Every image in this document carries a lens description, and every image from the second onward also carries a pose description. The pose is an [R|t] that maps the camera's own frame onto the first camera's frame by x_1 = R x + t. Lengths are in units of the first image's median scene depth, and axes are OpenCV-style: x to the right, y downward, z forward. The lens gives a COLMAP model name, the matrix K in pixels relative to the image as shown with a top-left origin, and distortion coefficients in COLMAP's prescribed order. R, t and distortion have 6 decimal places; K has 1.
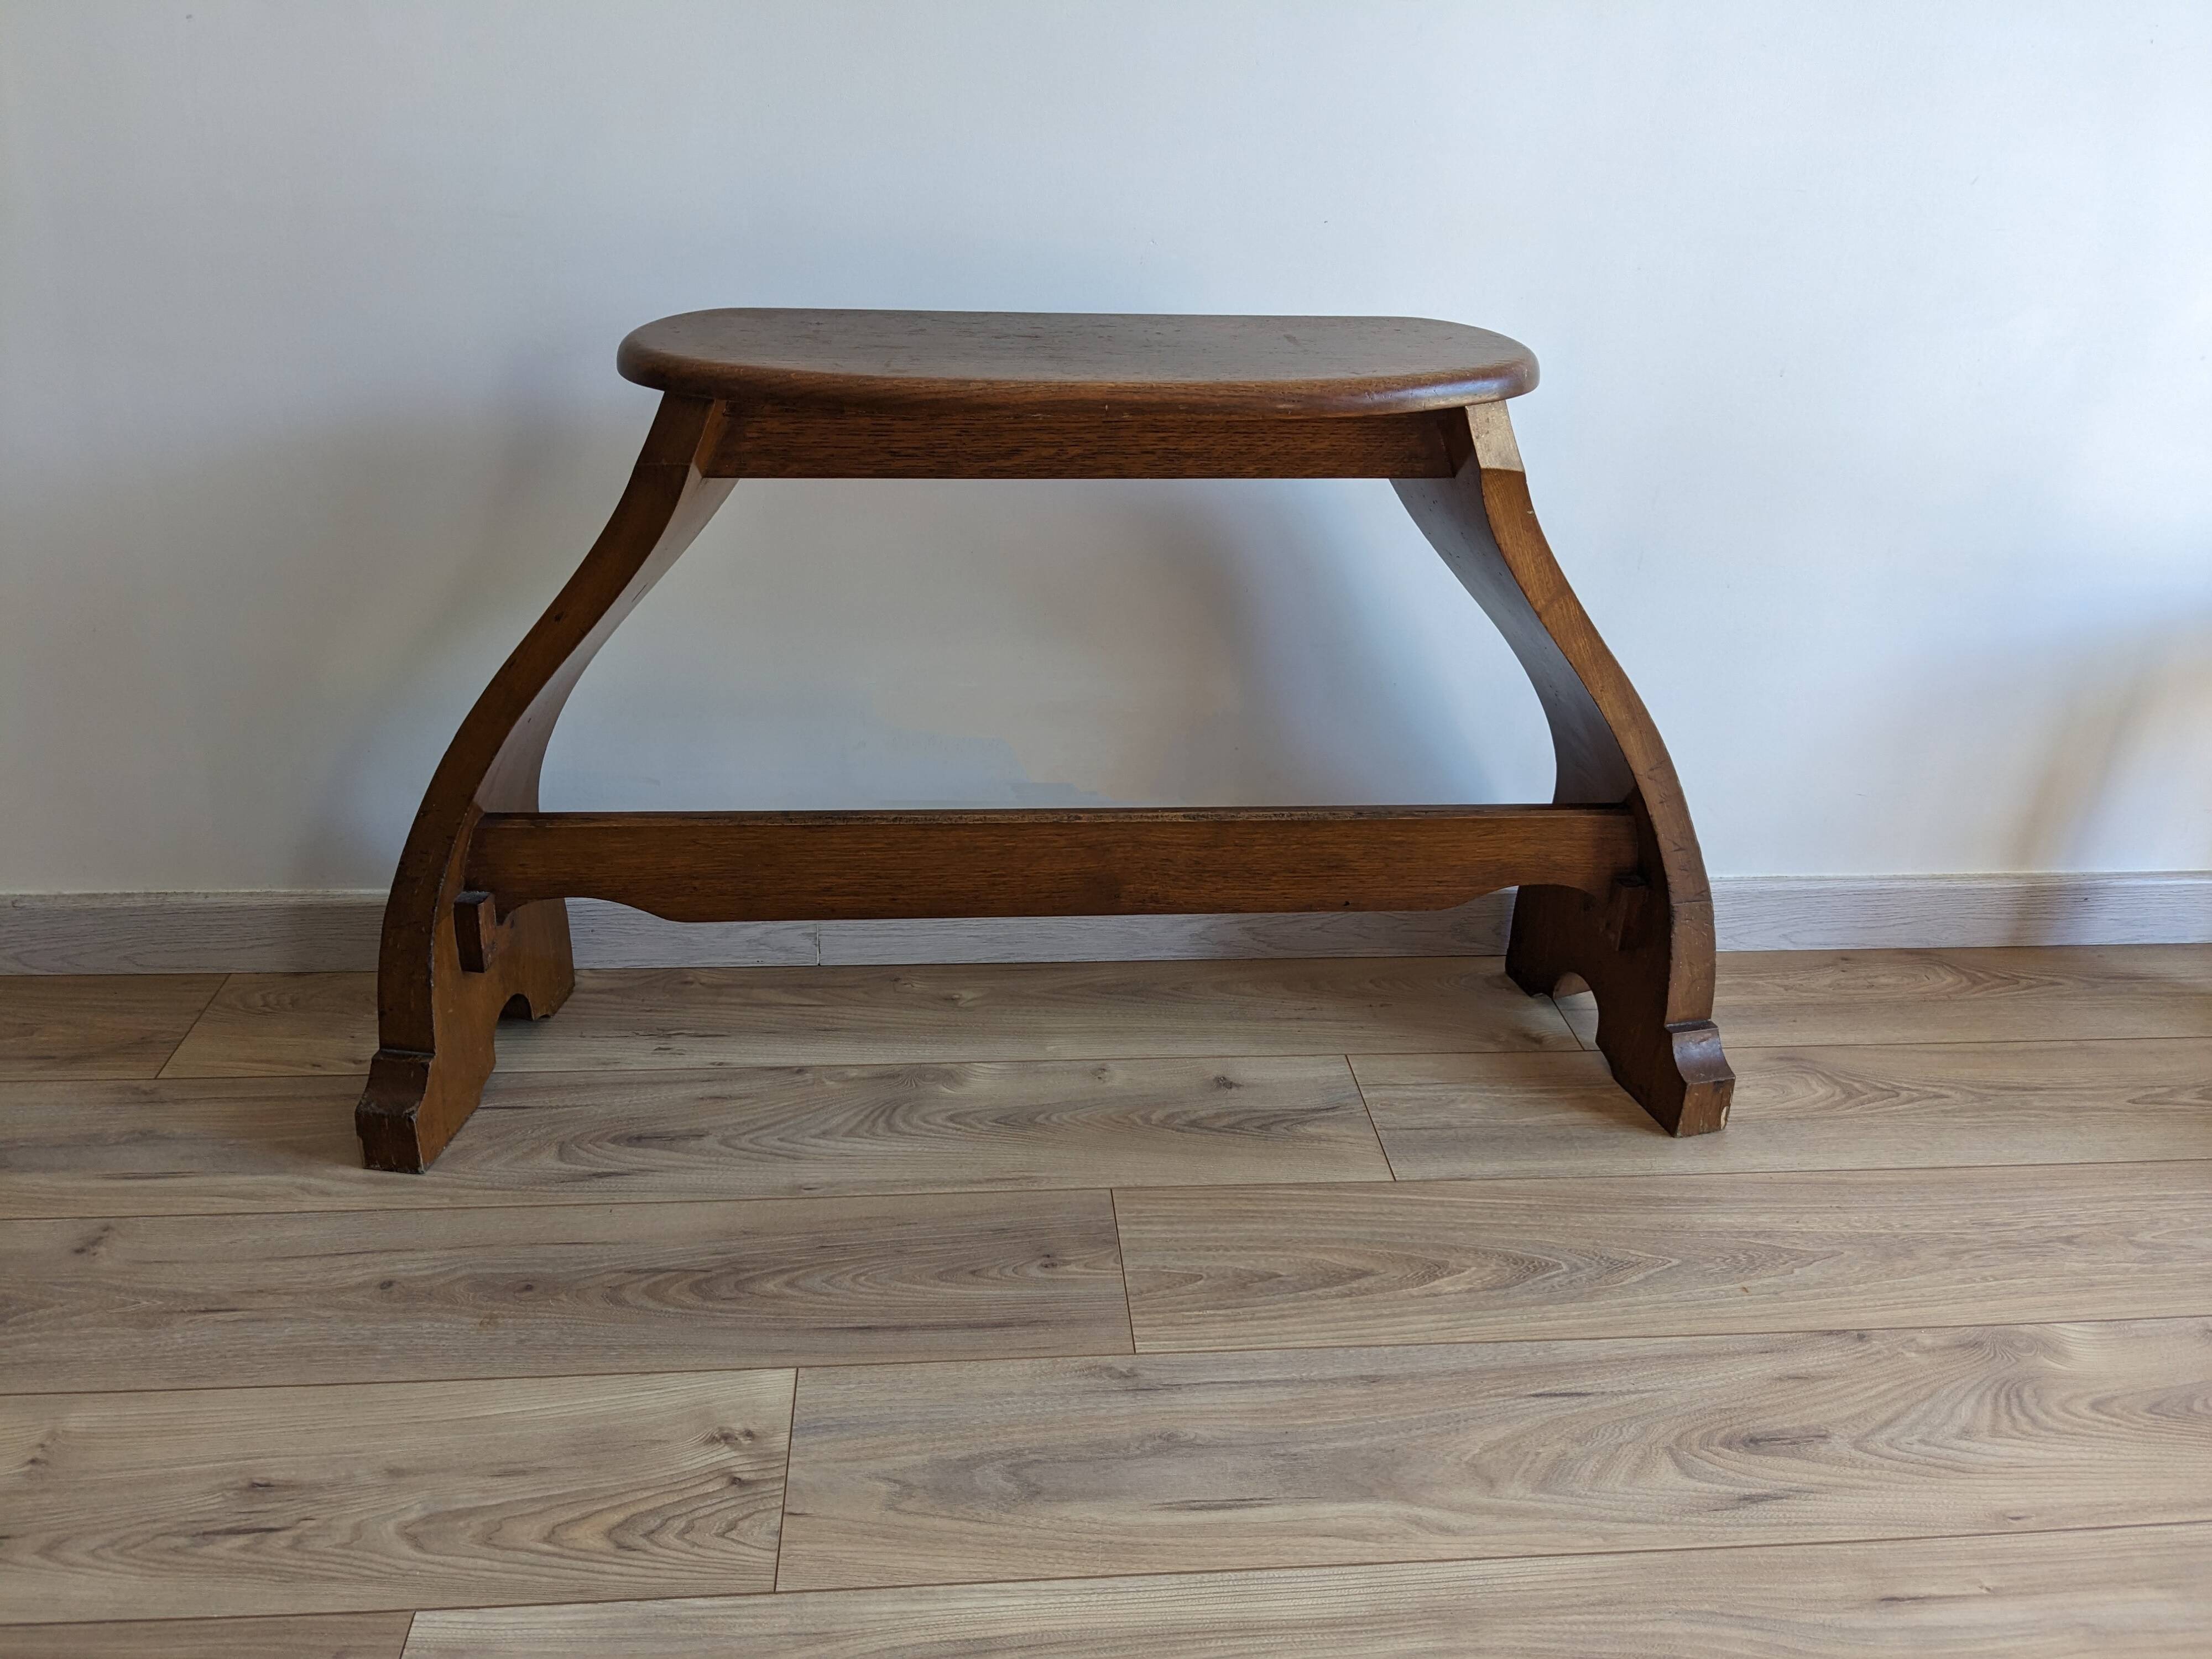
lens RADIAL K [[1747.8, 0, 1110.1], [0, 1747.8, 841.1], [0, 0, 1]] dist [0.043310, -0.074948]
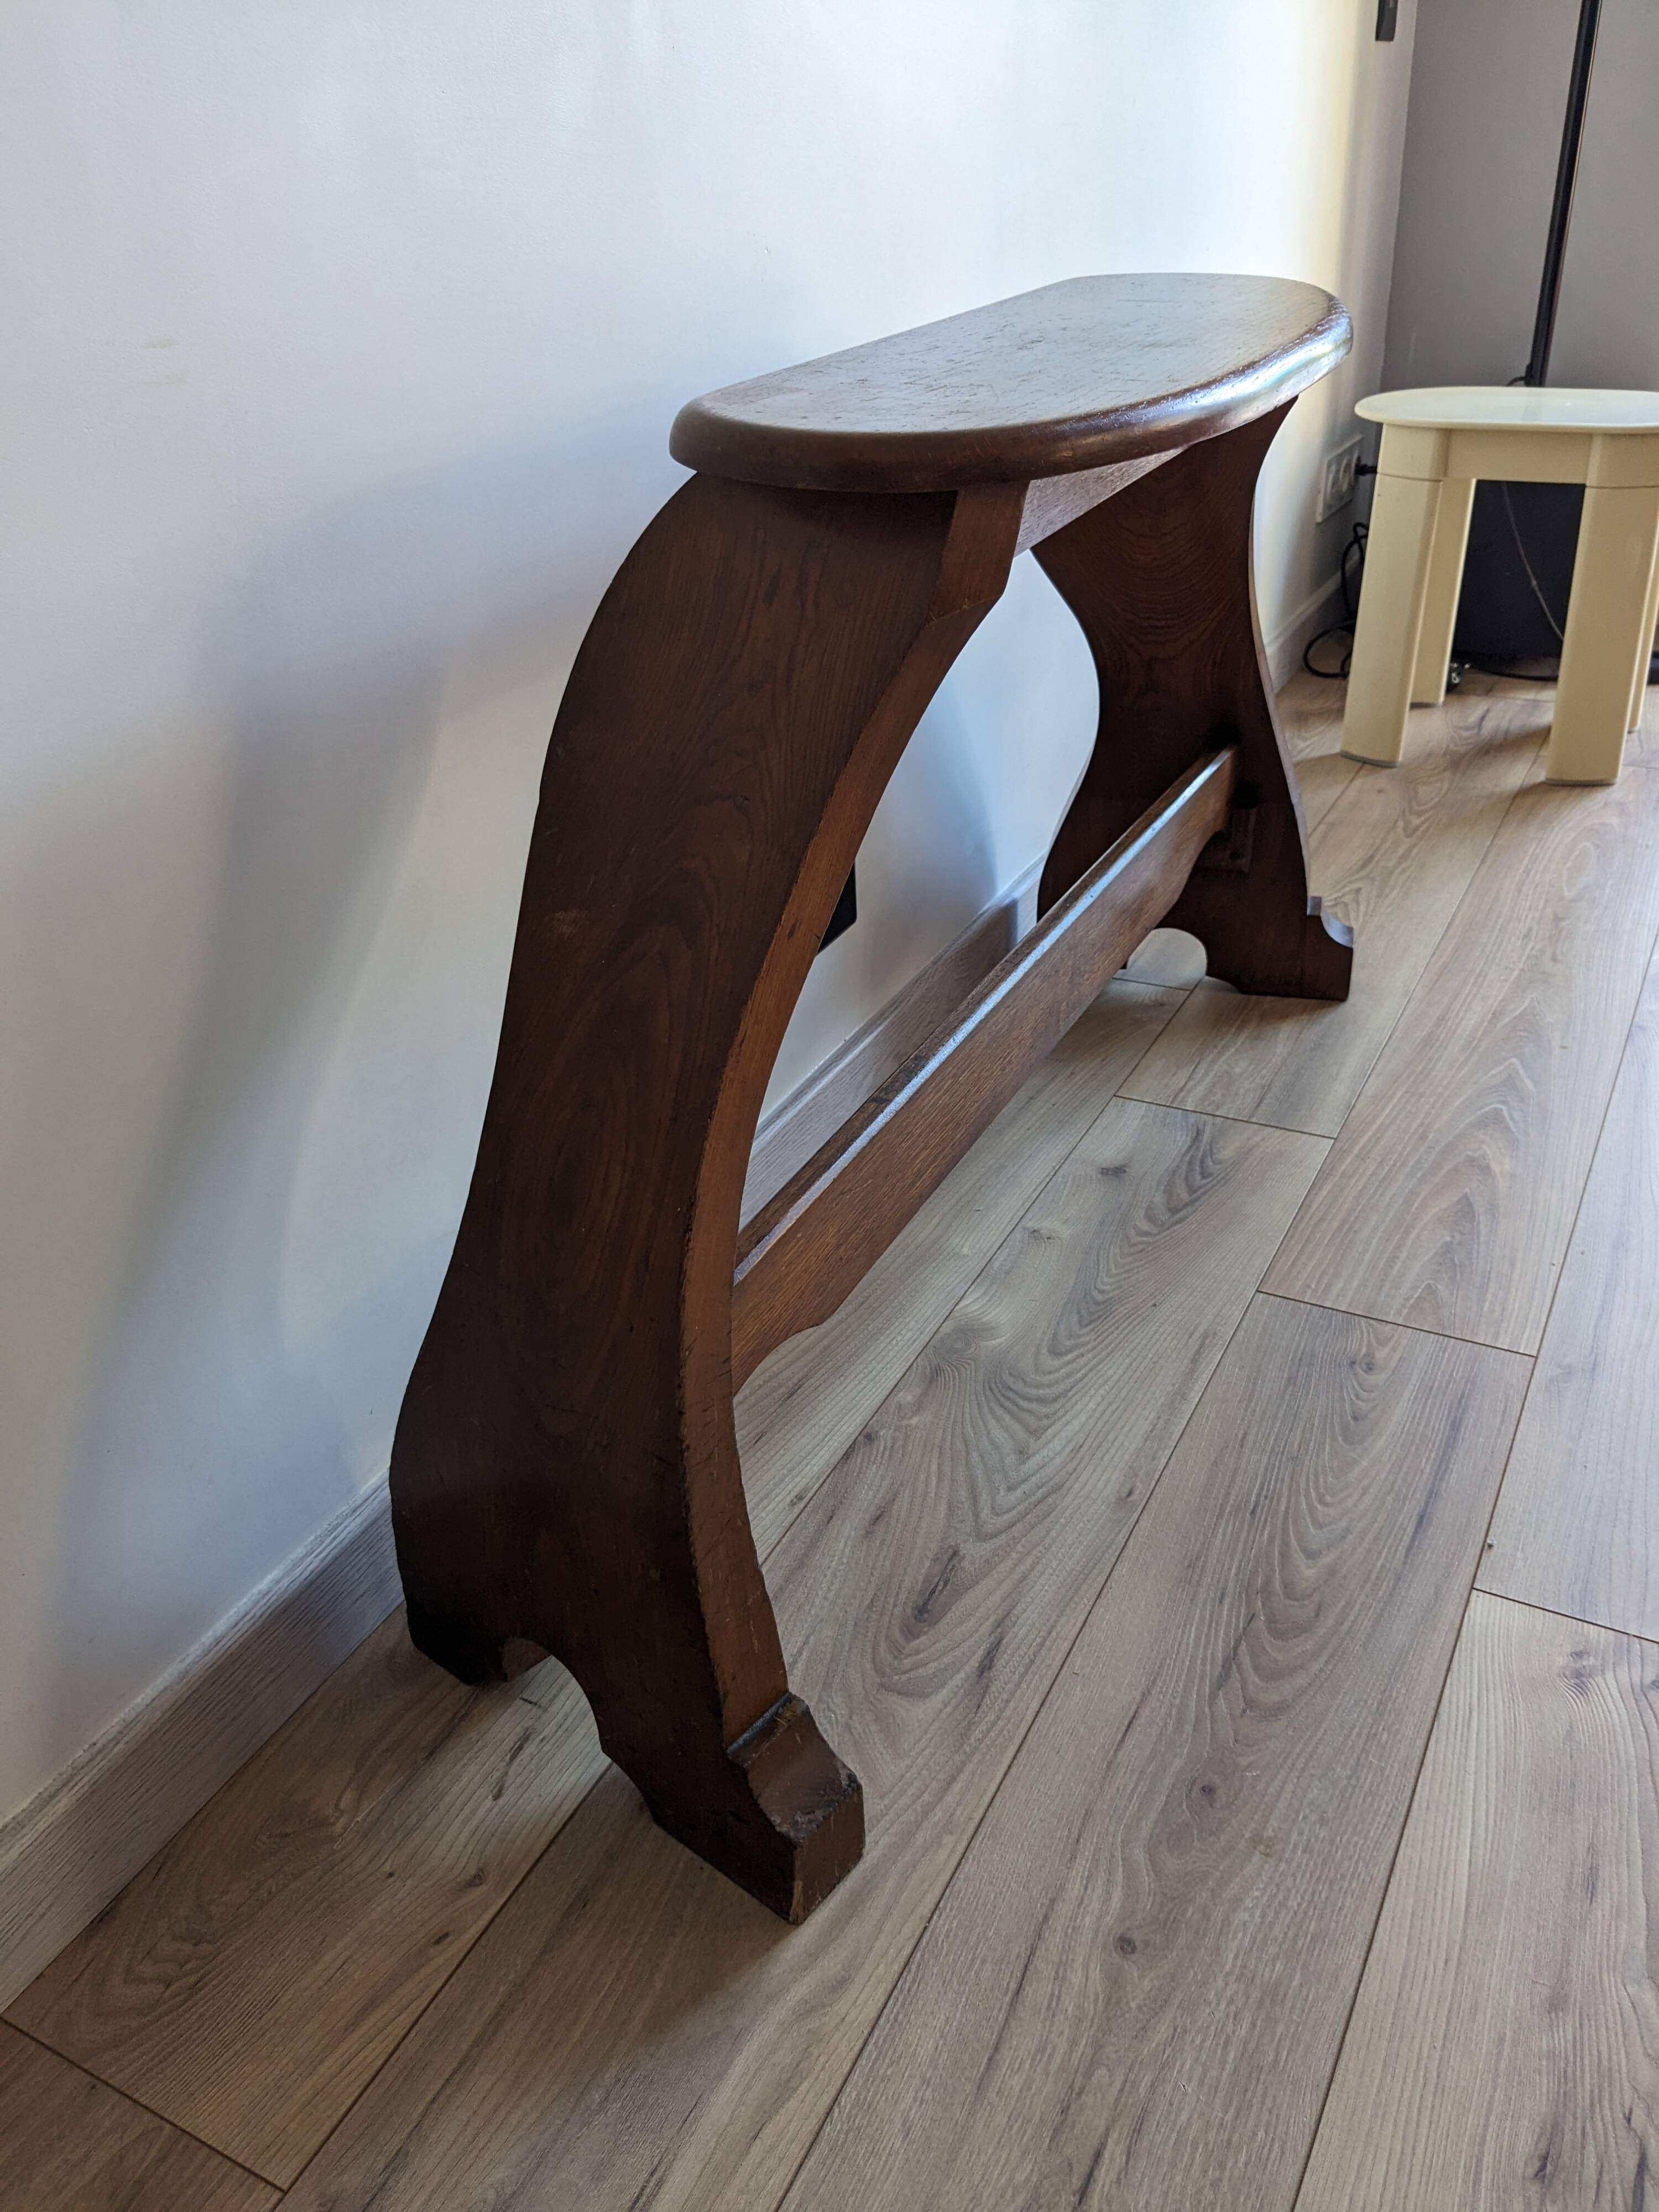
lens RADIAL K [[1767.2, 0, 820.7], [0, 1767.2, 1111.4], [0, 0, 1]] dist [0.039413, -0.078813]
pose [[0.541587, -0.469335, 0.697430, -0.781204], [0.422766, 0.869152, 0.256598, -0.229763], [-0.726603, 0.155879, 0.669141, 0.592157]]
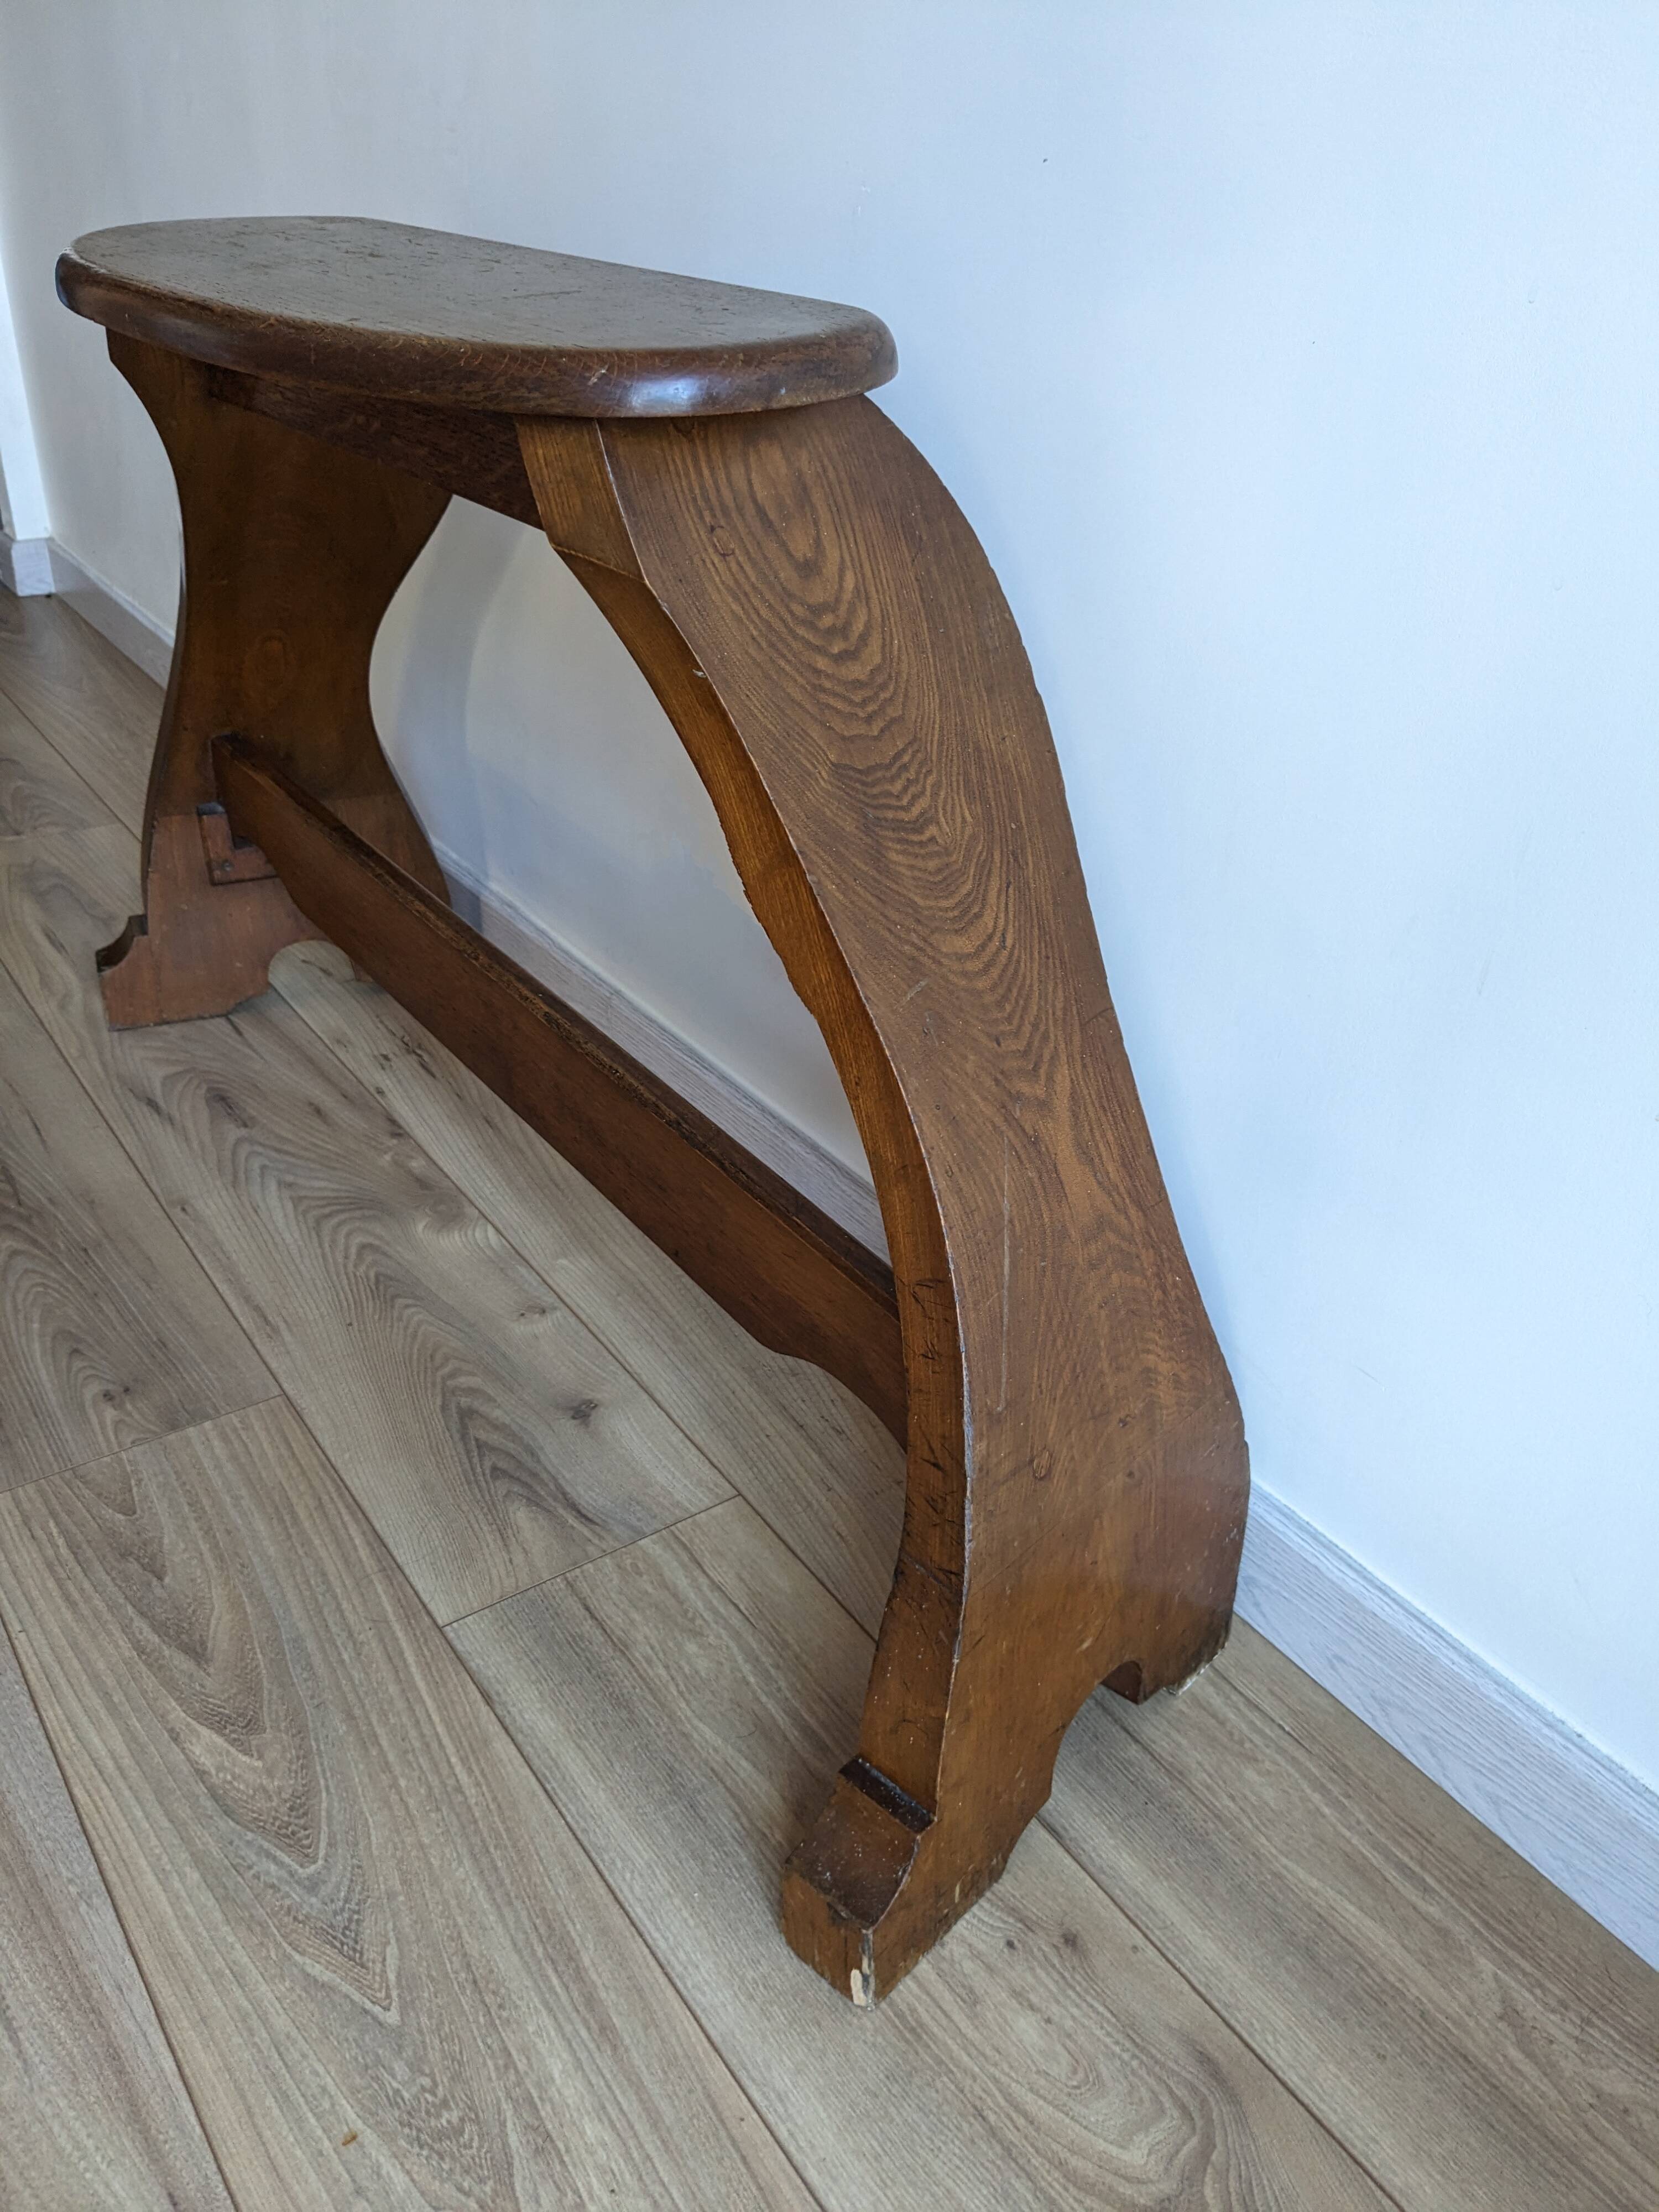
lens RADIAL K [[1760.7, 0, 846.7], [0, 1760.7, 1104.5], [0, 0, 1]] dist [0.031579, -0.067813]
pose [[0.501906, 0.418507, -0.756930, 0.736176], [-0.390581, 0.890497, 0.233369, -0.218361], [0.771710, 0.178513, 0.610407, 0.755532]]
